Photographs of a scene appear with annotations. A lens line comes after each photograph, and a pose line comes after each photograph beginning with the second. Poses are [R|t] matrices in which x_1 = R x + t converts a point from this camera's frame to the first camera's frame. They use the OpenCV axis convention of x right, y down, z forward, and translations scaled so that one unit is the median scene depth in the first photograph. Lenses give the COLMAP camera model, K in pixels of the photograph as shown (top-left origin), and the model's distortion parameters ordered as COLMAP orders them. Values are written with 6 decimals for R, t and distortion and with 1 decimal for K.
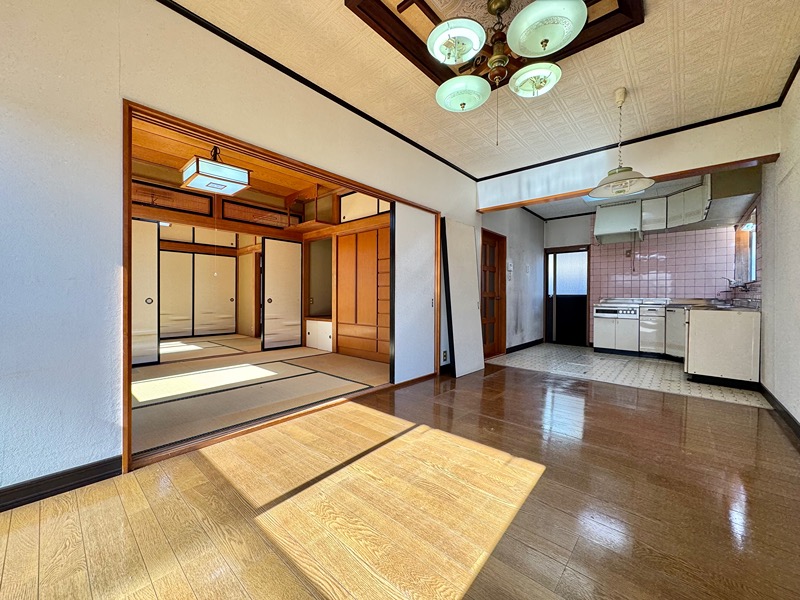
lens RADIAL K [[317.8, 0, 400.0], [0, 317.8, 300.0], [0, 0, 1]] dist [-0.000754, -0.000025]
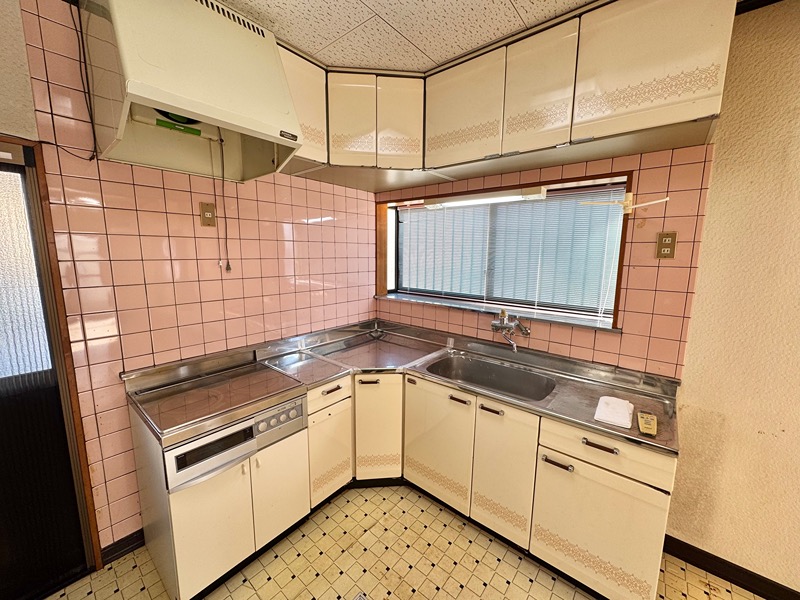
lens RADIAL K [[317.8, 0, 400.0], [0, 317.8, 300.0], [0, 0, 1]] dist [-0.000754, -0.000025]
pose [[-0.026769, -0.156672, 0.987288, 0.378744], [-0.001562, 0.987647, 0.156686, -0.107694], [-0.999640, 0.002652, -0.026683, 0.787137]]
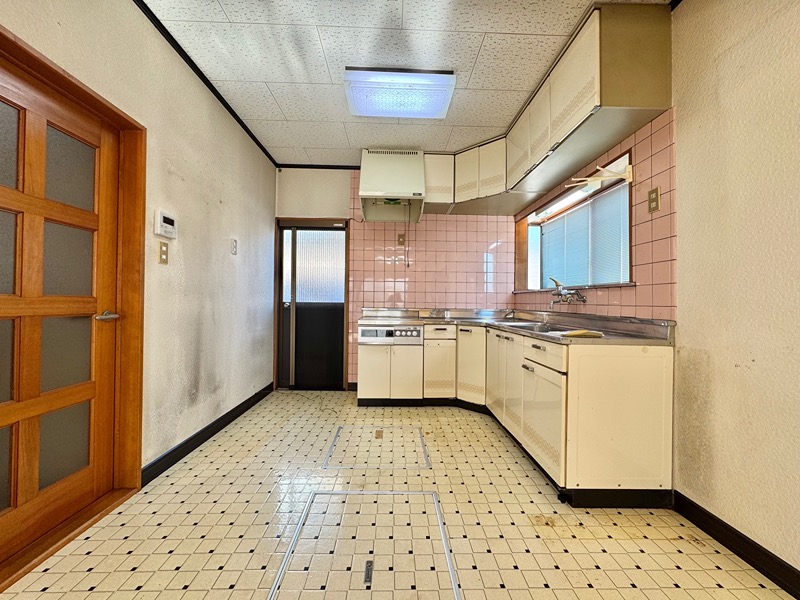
lens RADIAL K [[317.8, 0, 400.0], [0, 317.8, 300.0], [0, 0, 1]] dist [-0.000754, -0.000025]
pose [[0.730315, 0.006590, 0.683079, 0.265685], [-0.000503, 0.999958, -0.009108, -0.016735], [-0.683110, 0.006308, 0.730288, 0.509395]]
